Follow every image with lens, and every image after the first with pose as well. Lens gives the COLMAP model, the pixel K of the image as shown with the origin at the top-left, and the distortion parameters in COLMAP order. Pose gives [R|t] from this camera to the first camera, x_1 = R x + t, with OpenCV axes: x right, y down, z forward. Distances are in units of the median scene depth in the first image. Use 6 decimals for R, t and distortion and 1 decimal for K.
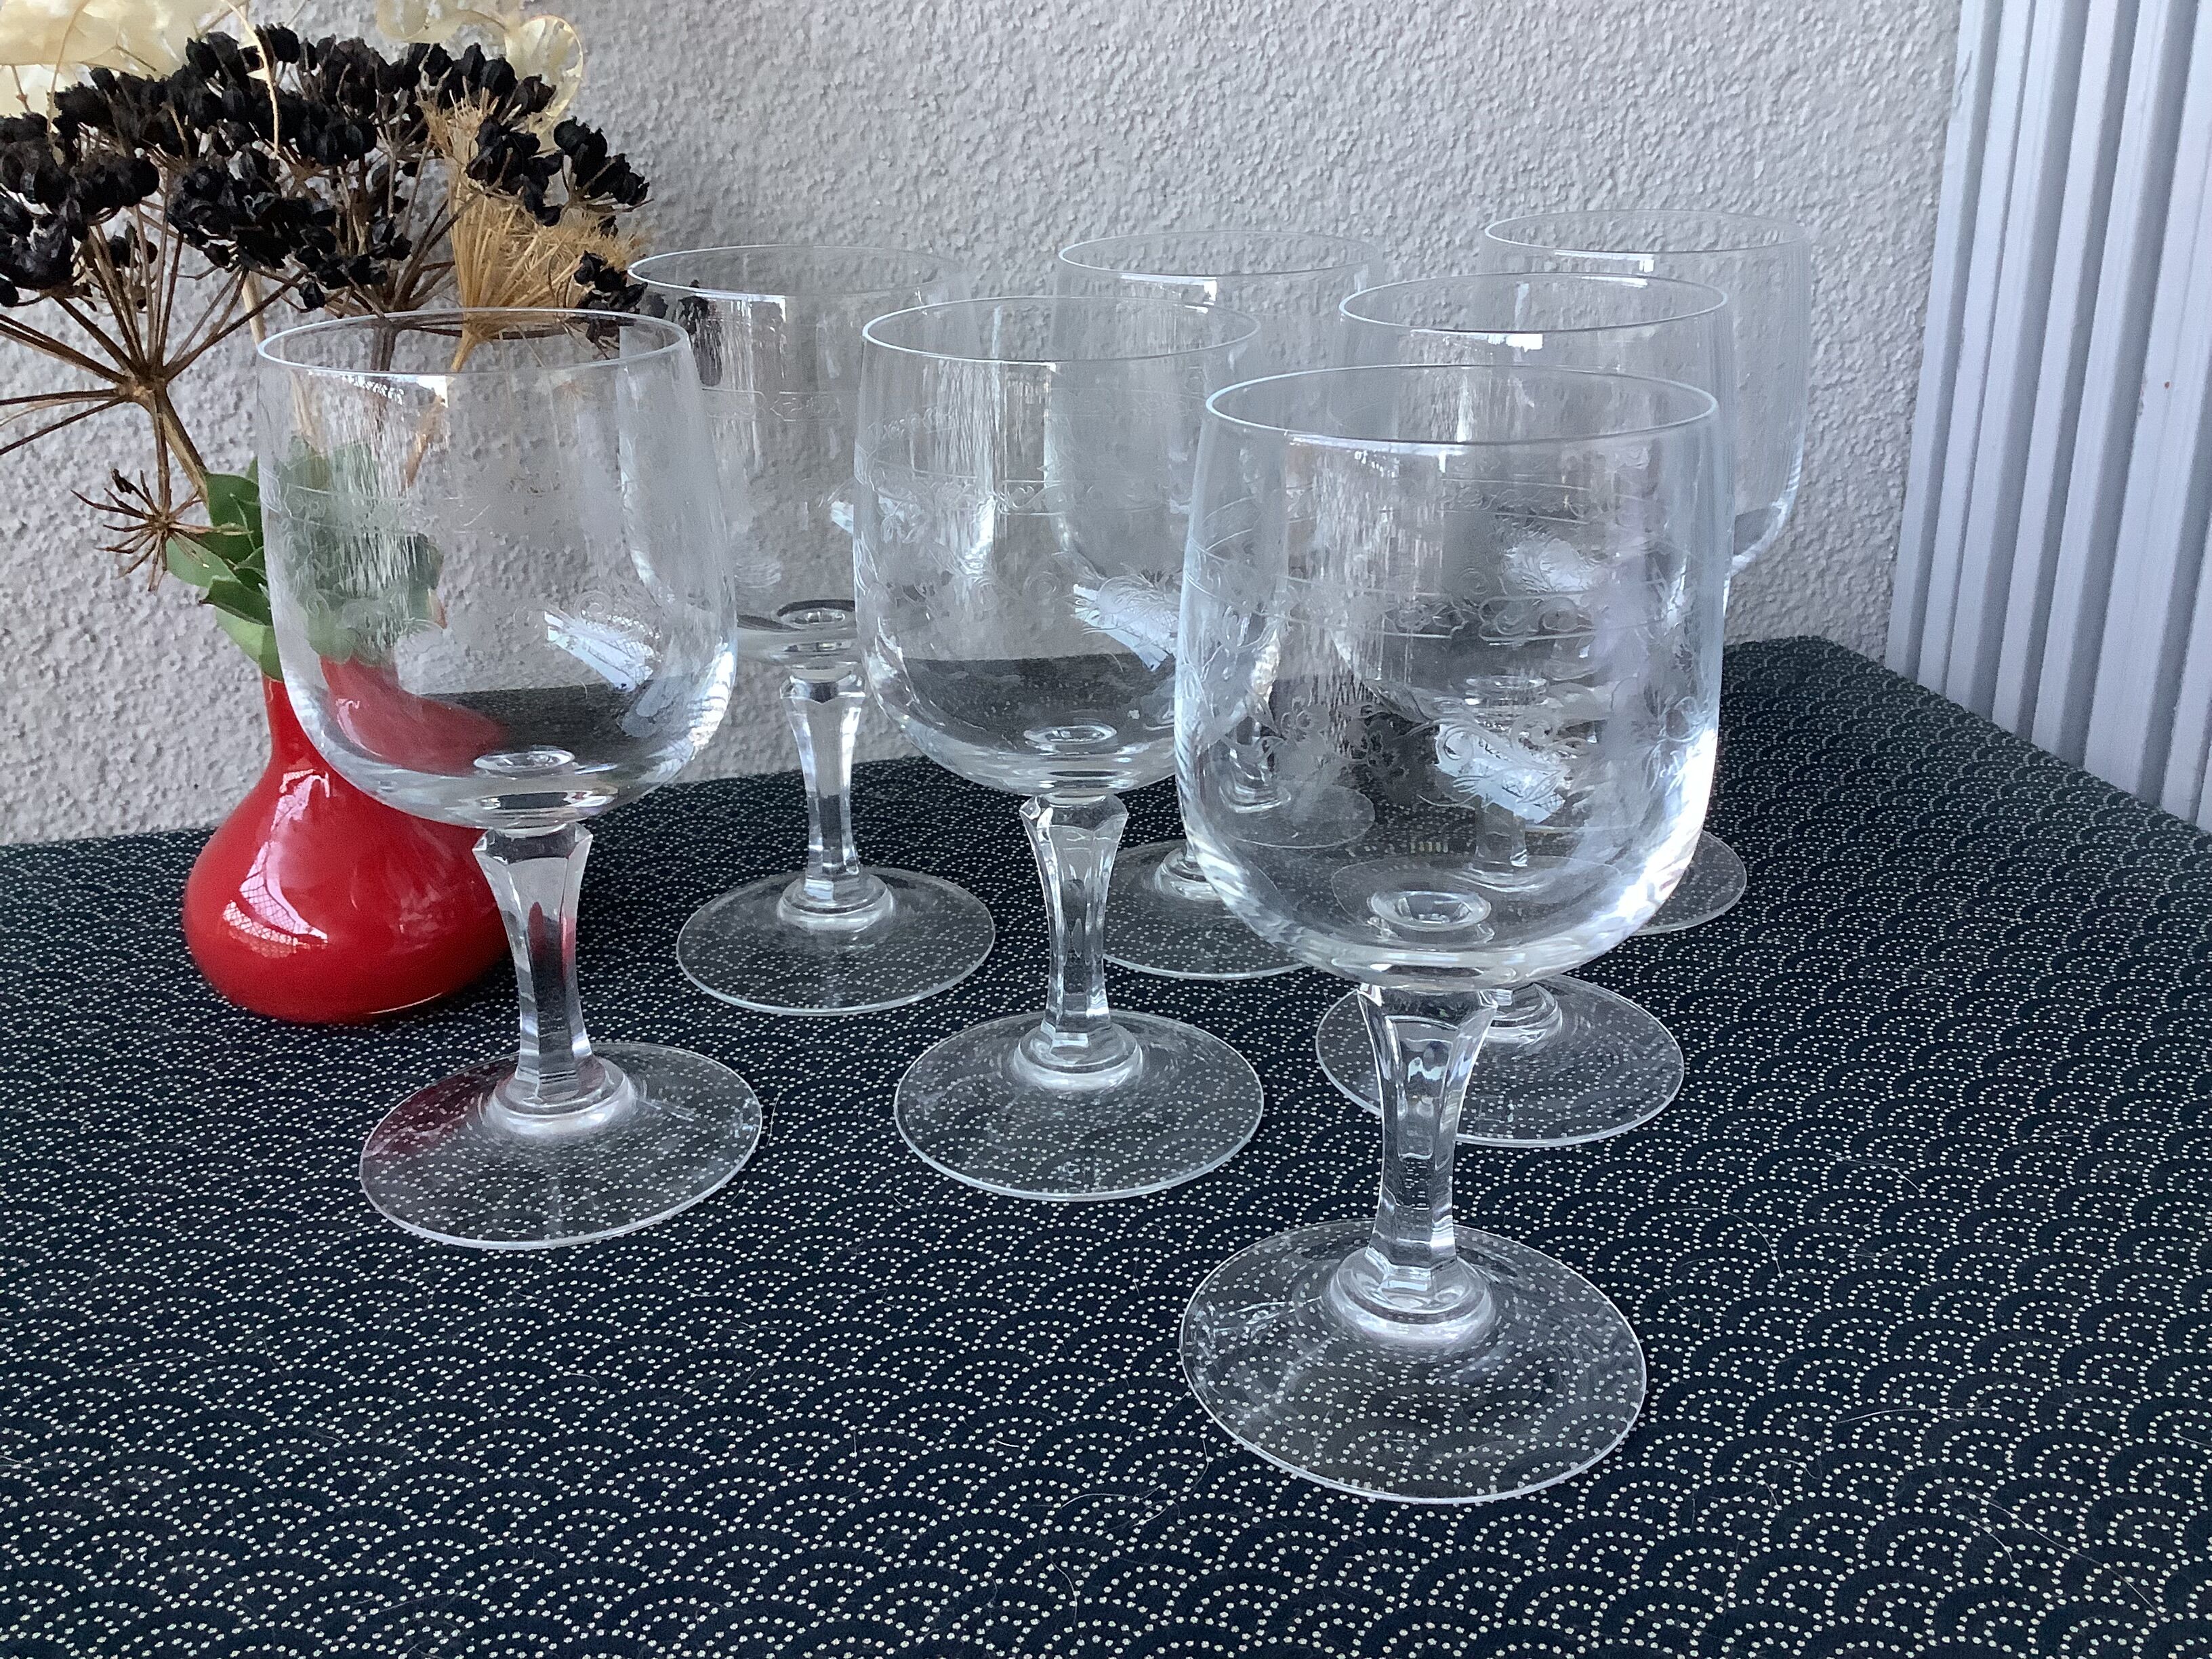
lens RADIAL K [[2022.9, 0, 1106.0], [0, 2022.9, 829.5], [0, 0, 1]] dist [0.153077, -0.348881]
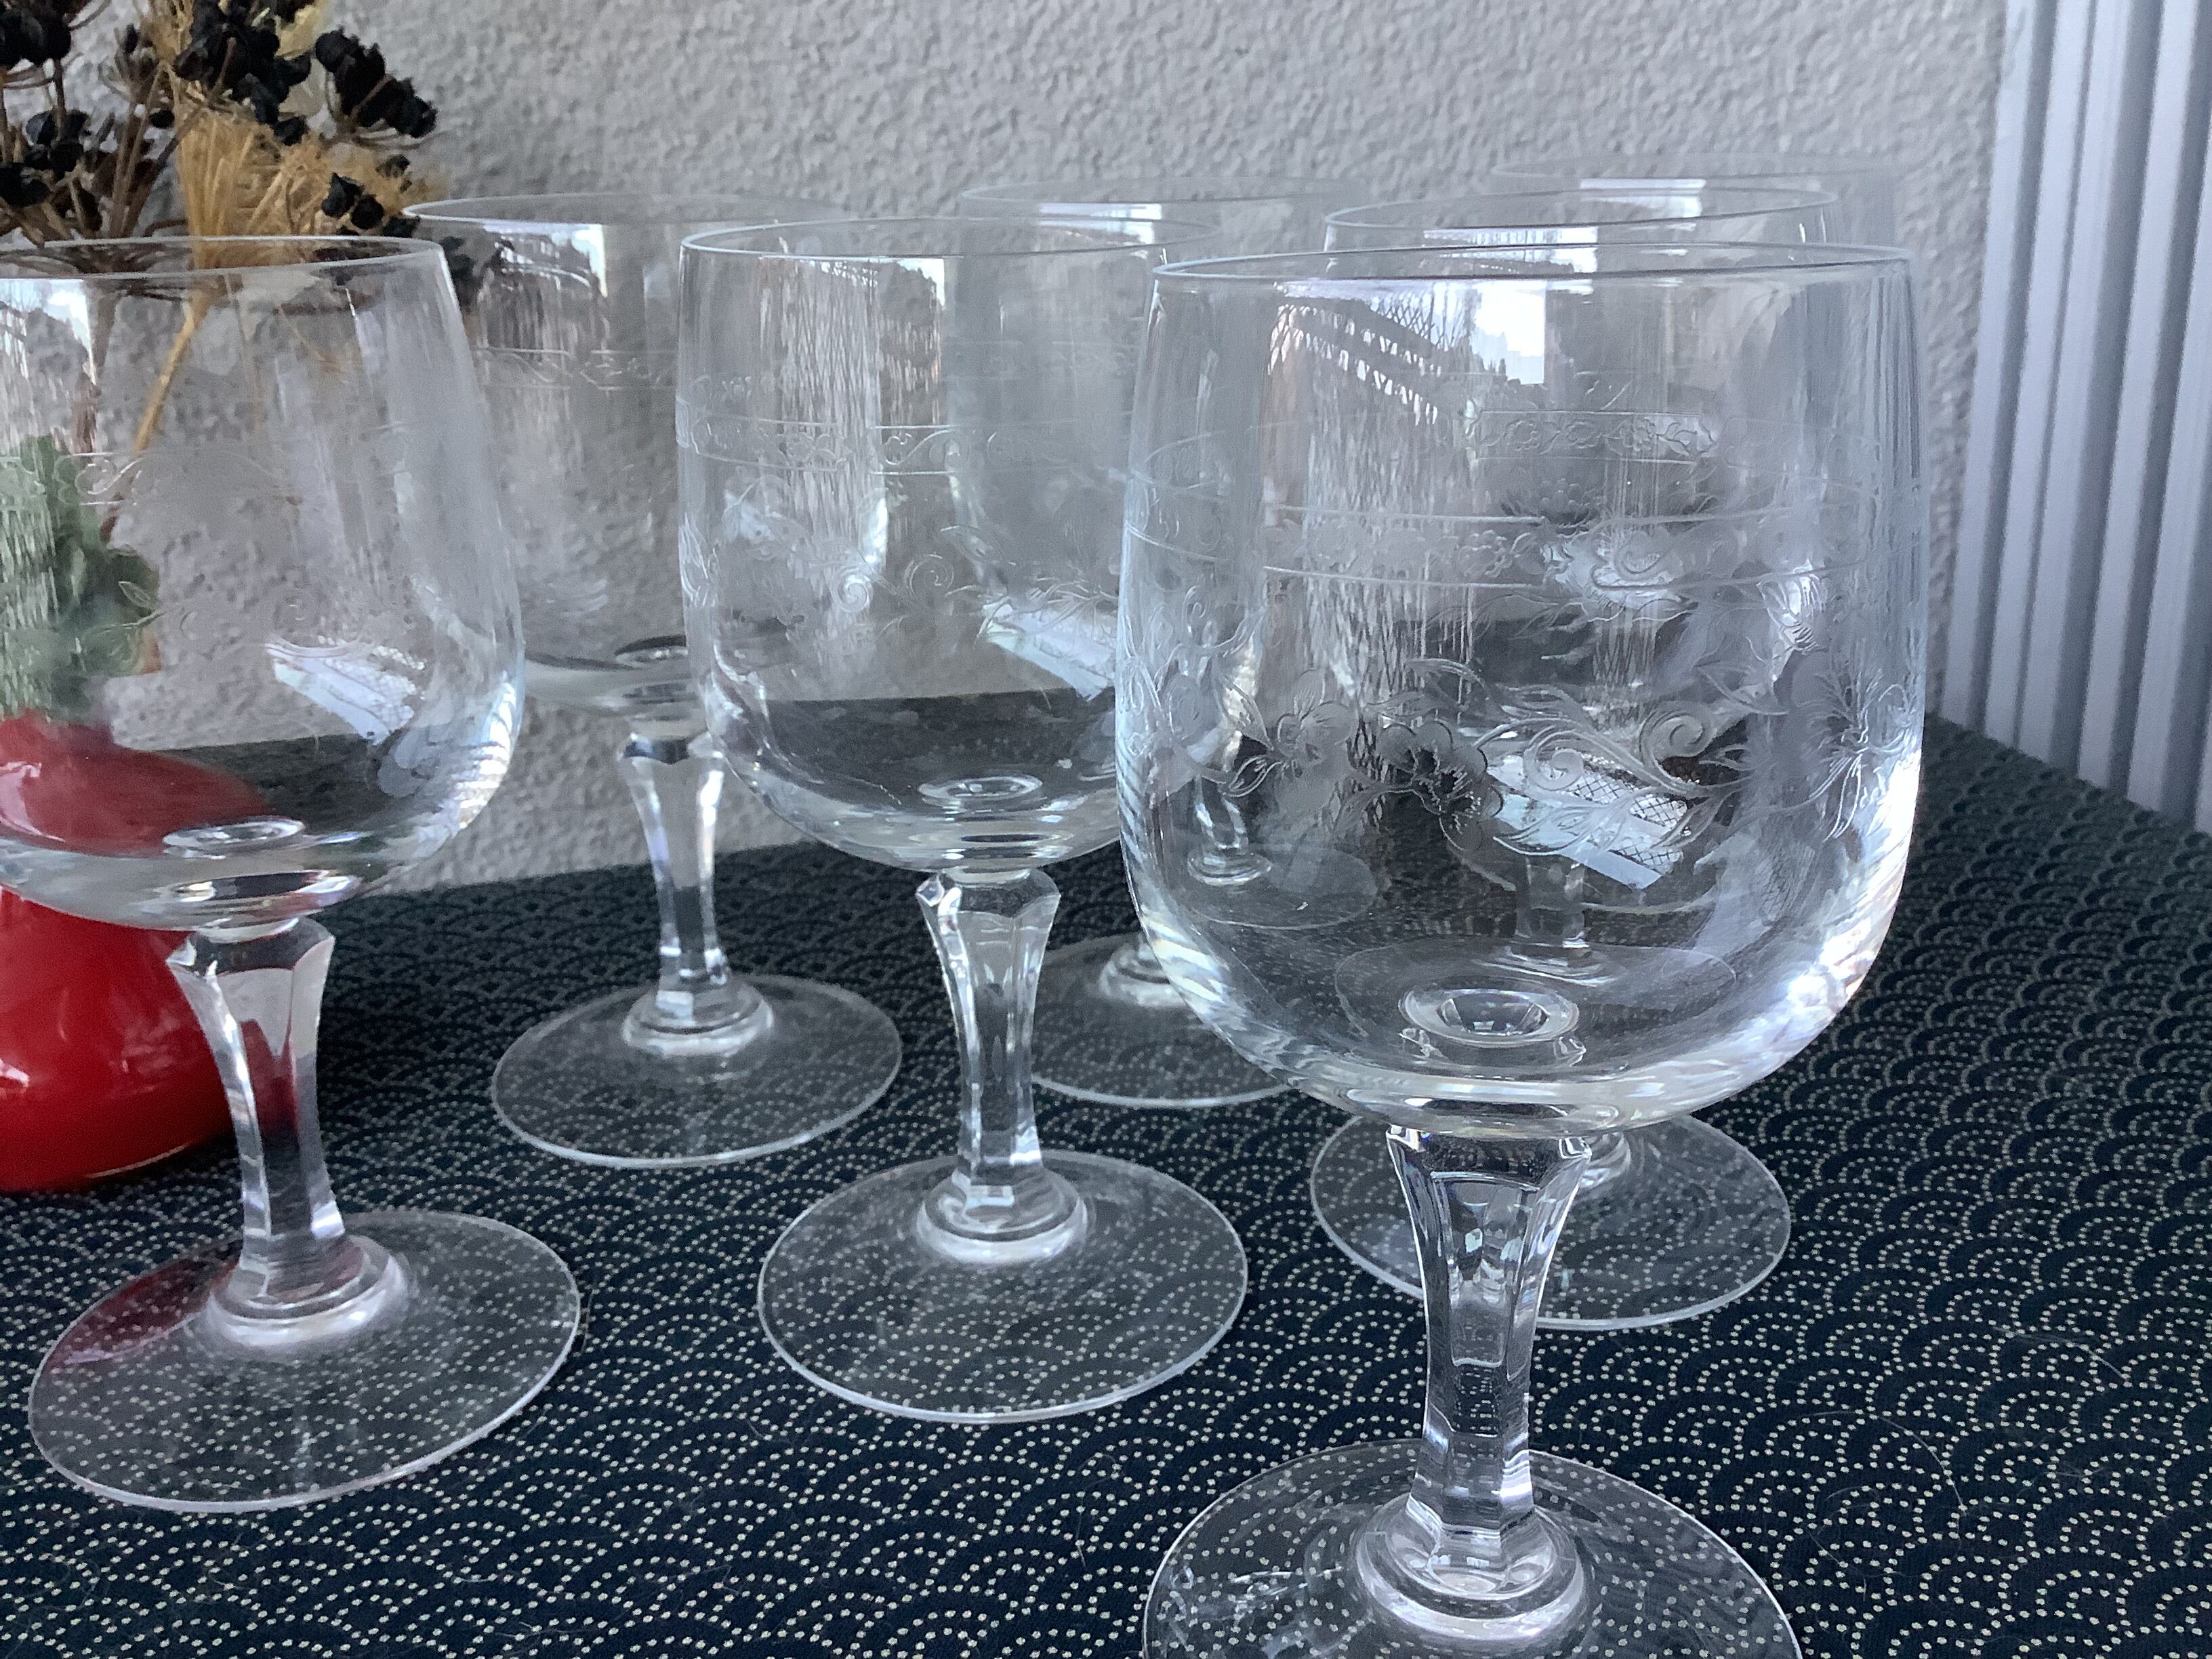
lens RADIAL K [[2022.9, 0, 1106.0], [0, 2022.9, 829.5], [0, 0, 1]] dist [0.153077, -0.348881]
pose [[0.999528, -0.018244, 0.024734, 0.009450], [0.019523, 0.998432, -0.052464, 0.007885], [-0.023738, 0.052922, 0.998316, 0.239755]]
